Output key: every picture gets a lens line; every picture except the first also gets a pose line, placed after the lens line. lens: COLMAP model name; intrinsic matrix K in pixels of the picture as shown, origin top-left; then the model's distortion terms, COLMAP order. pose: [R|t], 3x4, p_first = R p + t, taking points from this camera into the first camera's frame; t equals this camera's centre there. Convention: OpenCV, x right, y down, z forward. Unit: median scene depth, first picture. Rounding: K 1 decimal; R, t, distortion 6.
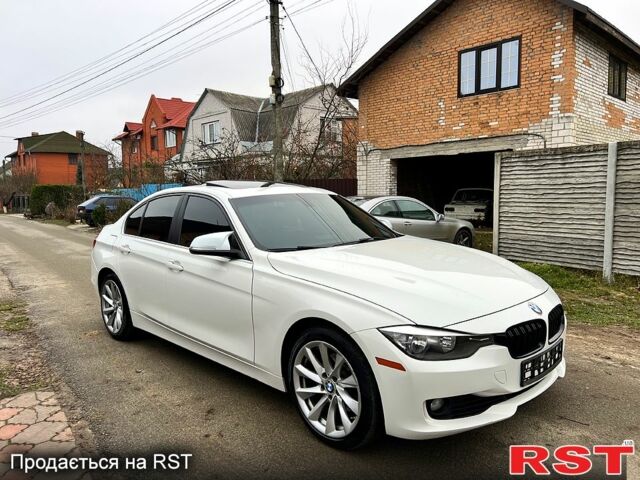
lens RADIAL K [[486.1, 0, 320.0], [0, 486.1, 240.0], [0, 0, 1]] dist [0.043182, -0.050161]
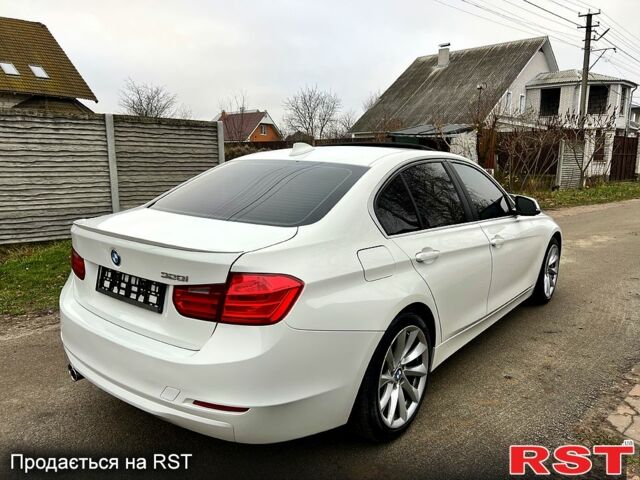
lens RADIAL K [[486.1, 0, 320.0], [0, 486.1, 240.0], [0, 0, 1]] dist [0.043182, -0.050161]
pose [[-0.135723, -0.151108, 0.979156, -0.517043], [0.090771, 0.982247, 0.164167, -0.057516], [-0.986580, 0.111160, -0.119597, 0.651842]]
